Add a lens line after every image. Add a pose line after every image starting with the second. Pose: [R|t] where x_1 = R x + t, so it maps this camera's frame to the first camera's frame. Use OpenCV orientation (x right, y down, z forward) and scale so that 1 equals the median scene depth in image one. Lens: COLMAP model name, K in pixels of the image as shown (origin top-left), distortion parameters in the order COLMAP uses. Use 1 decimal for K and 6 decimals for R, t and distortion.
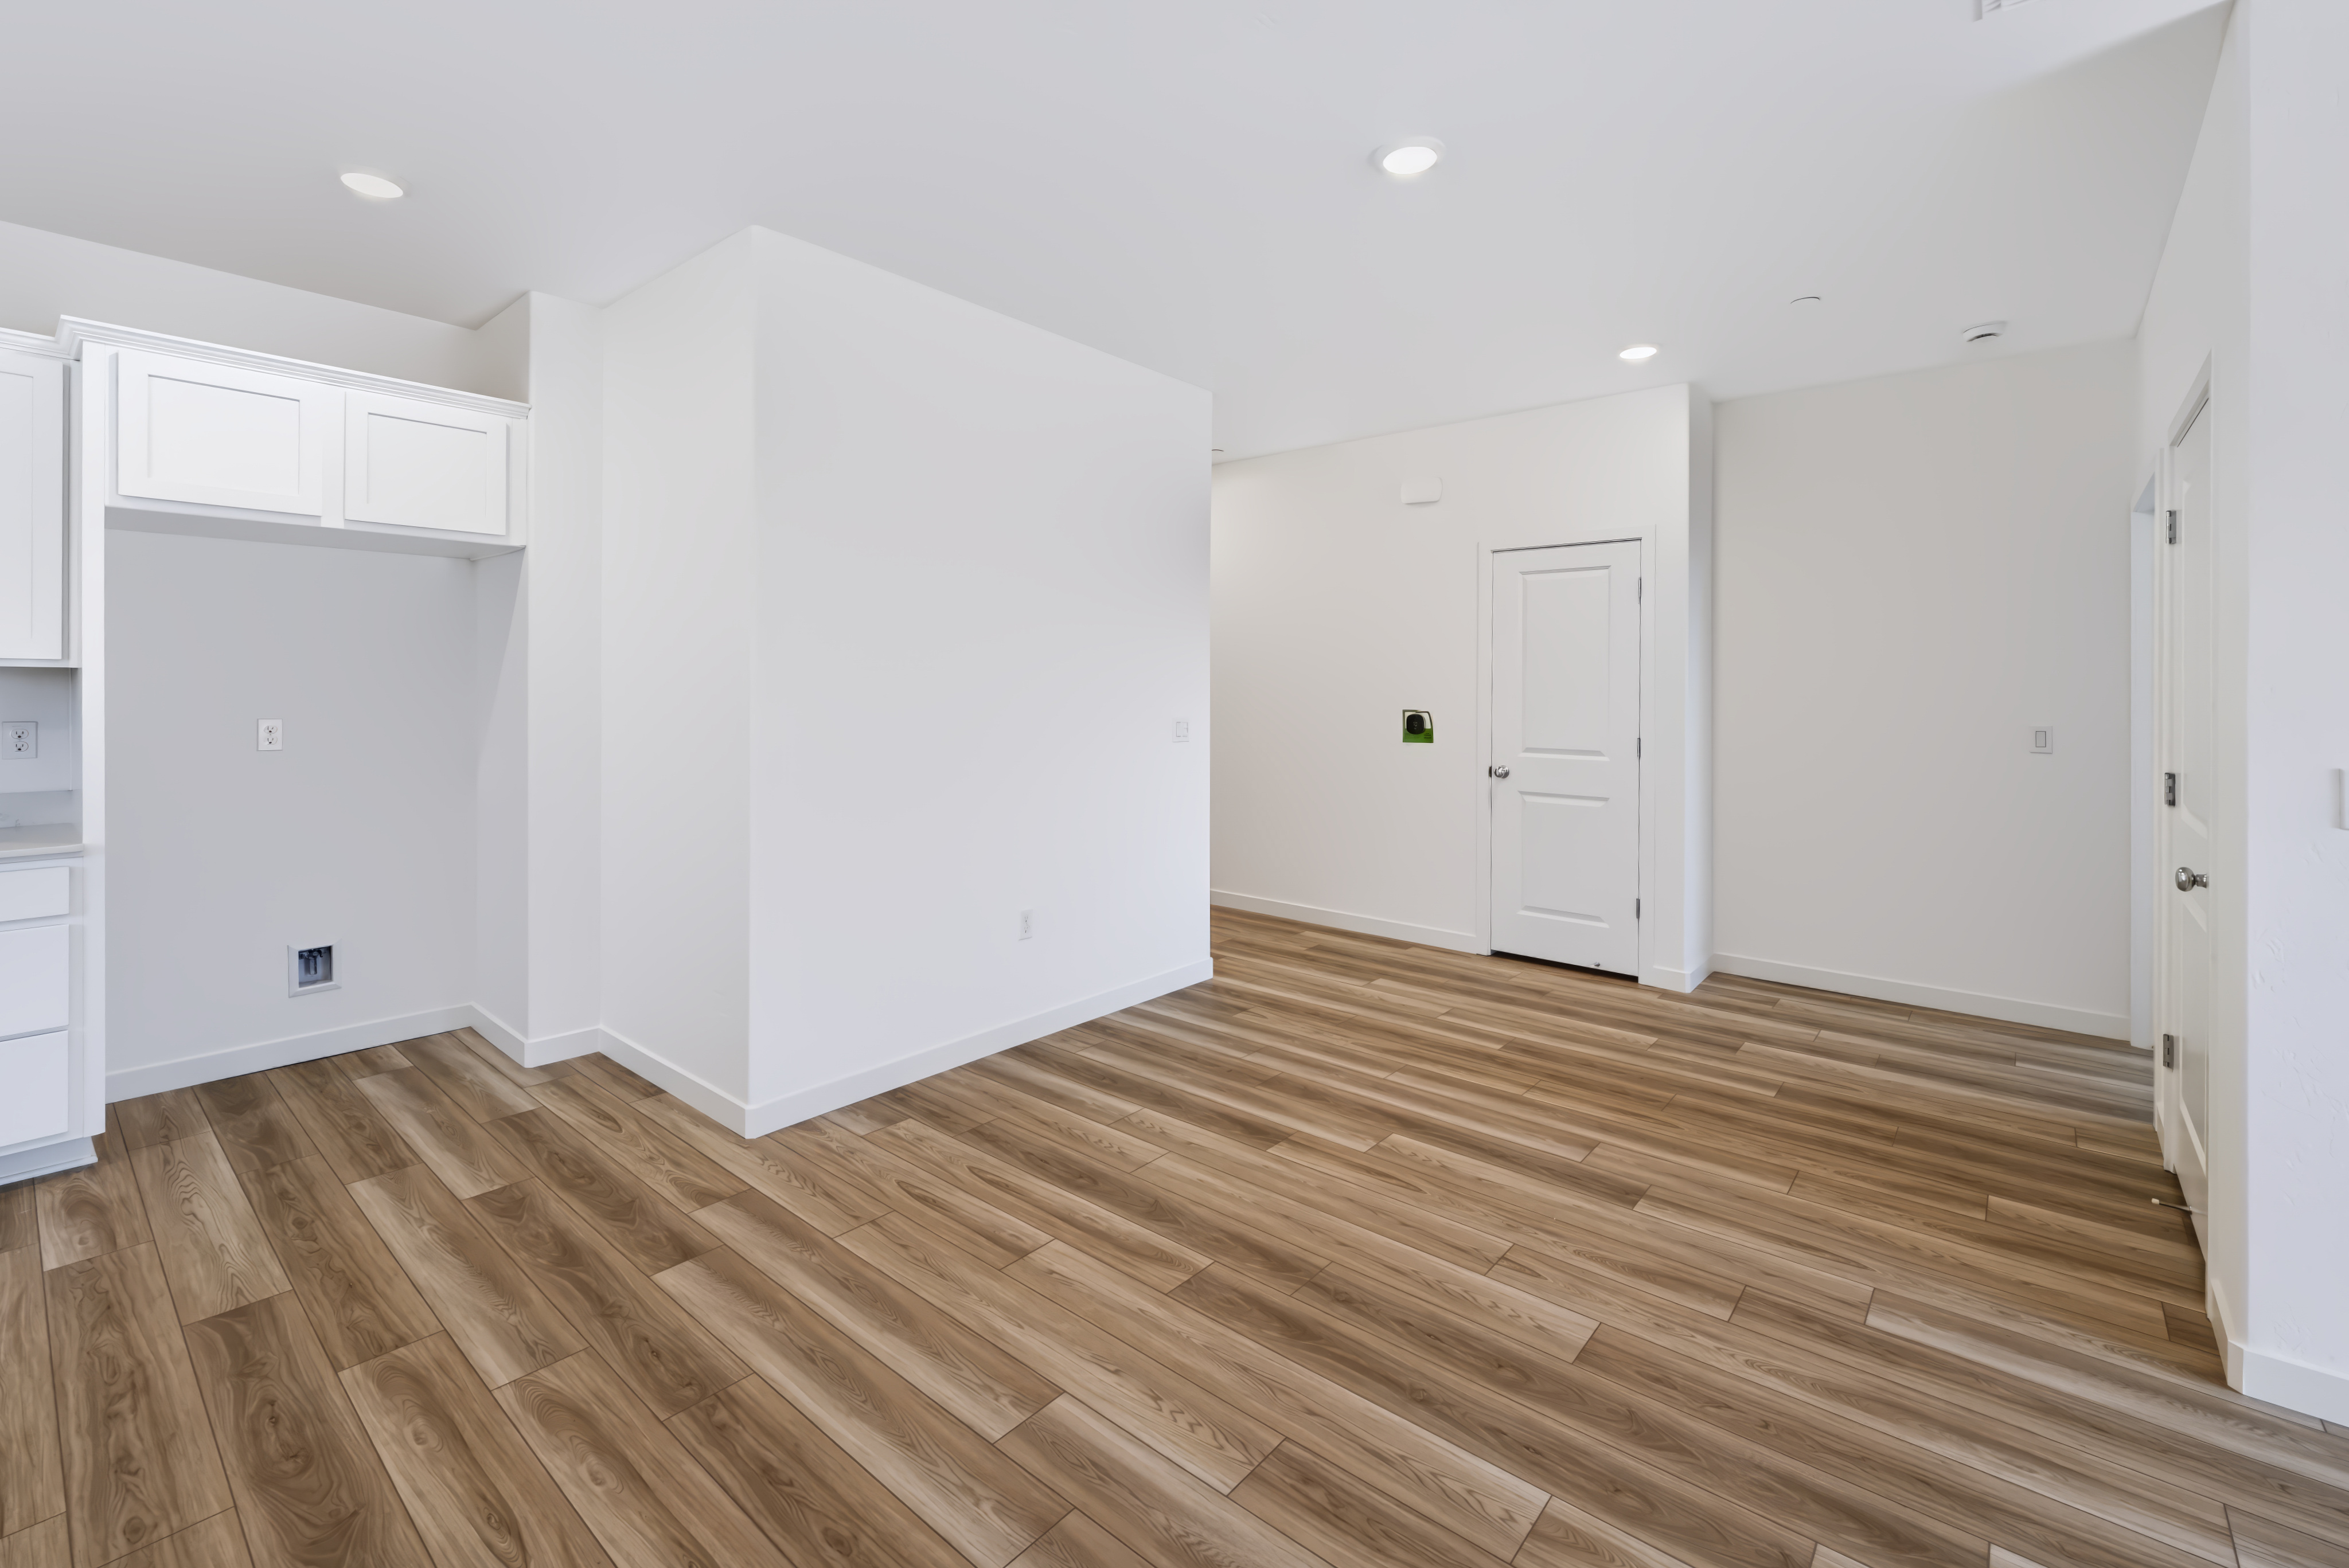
lens RADIAL K [[1014.5, 0, 1175.7], [0, 1014.5, 688.5], [0, 0, 1]] dist [-0.000478, -0.000488]
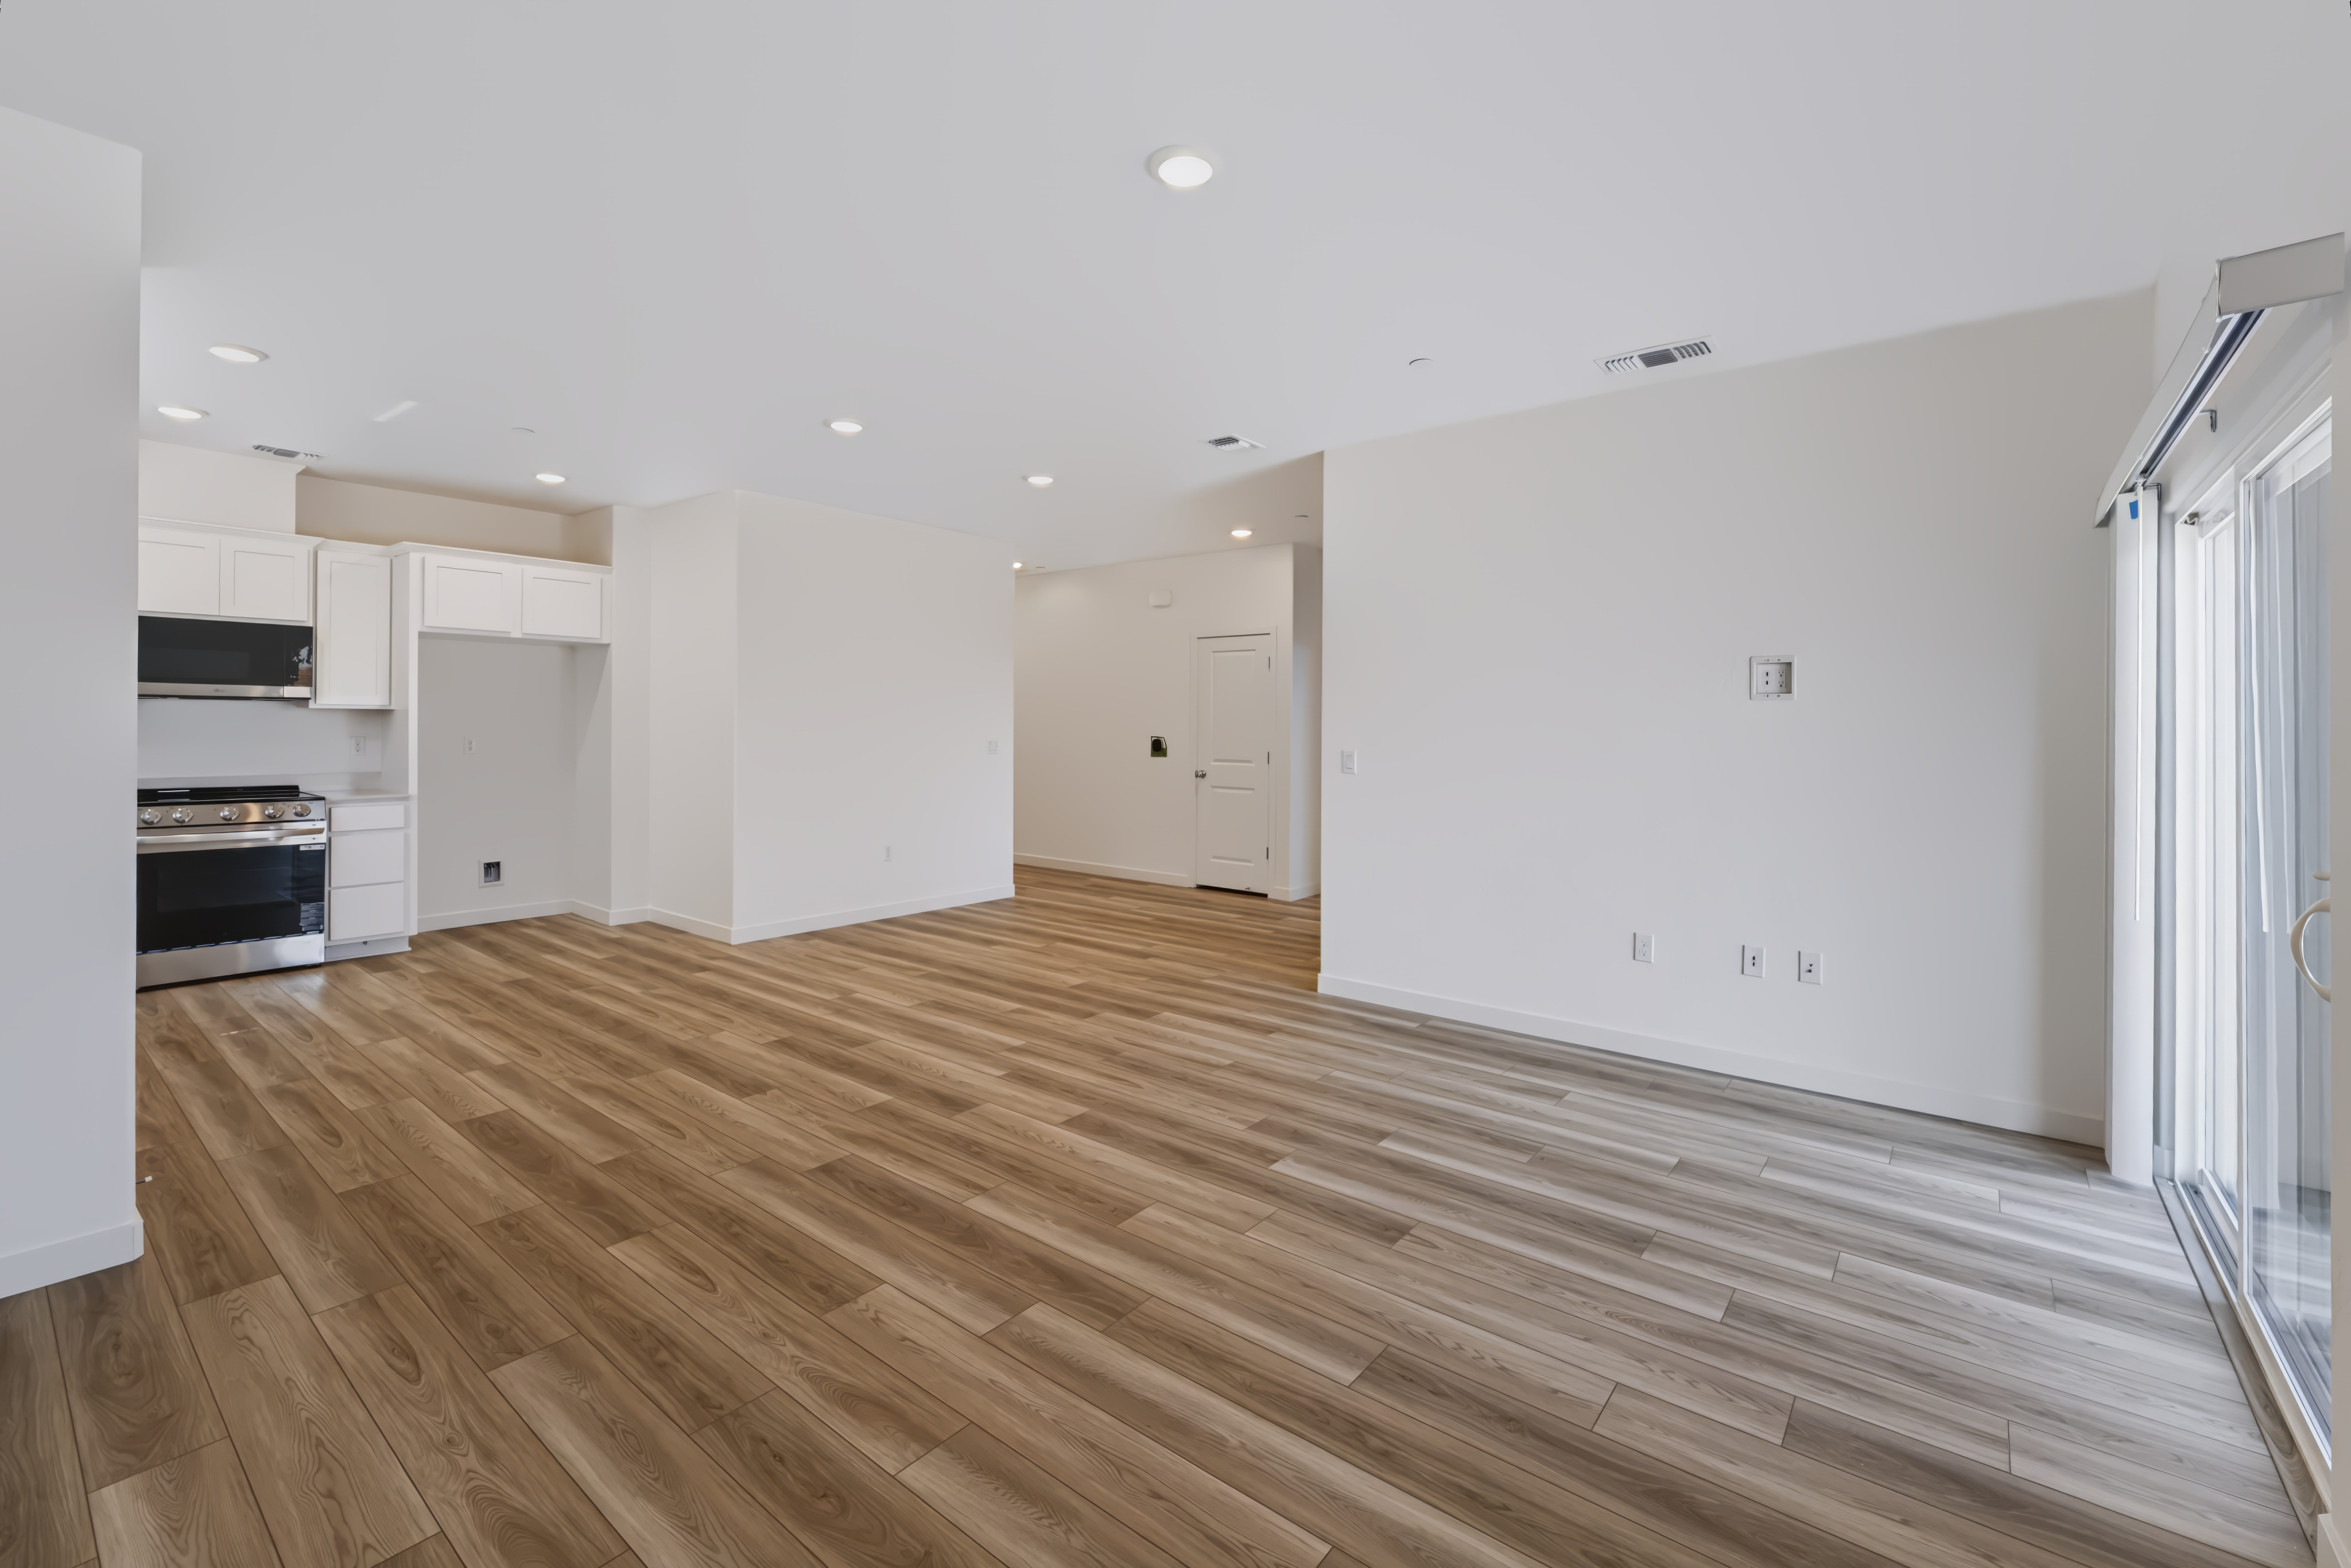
lens RADIAL K [[1004.0, 0, 1185.9], [0, 1004.0, 727.0], [0, 0, 1]] dist [0.011542, -0.009947]
pose [[0.999513, 0.001719, 0.031161, 0.416800], [-0.001730, 0.999998, 0.000325, 0.010968], [-0.031161, -0.000379, 0.999514, -1.029285]]
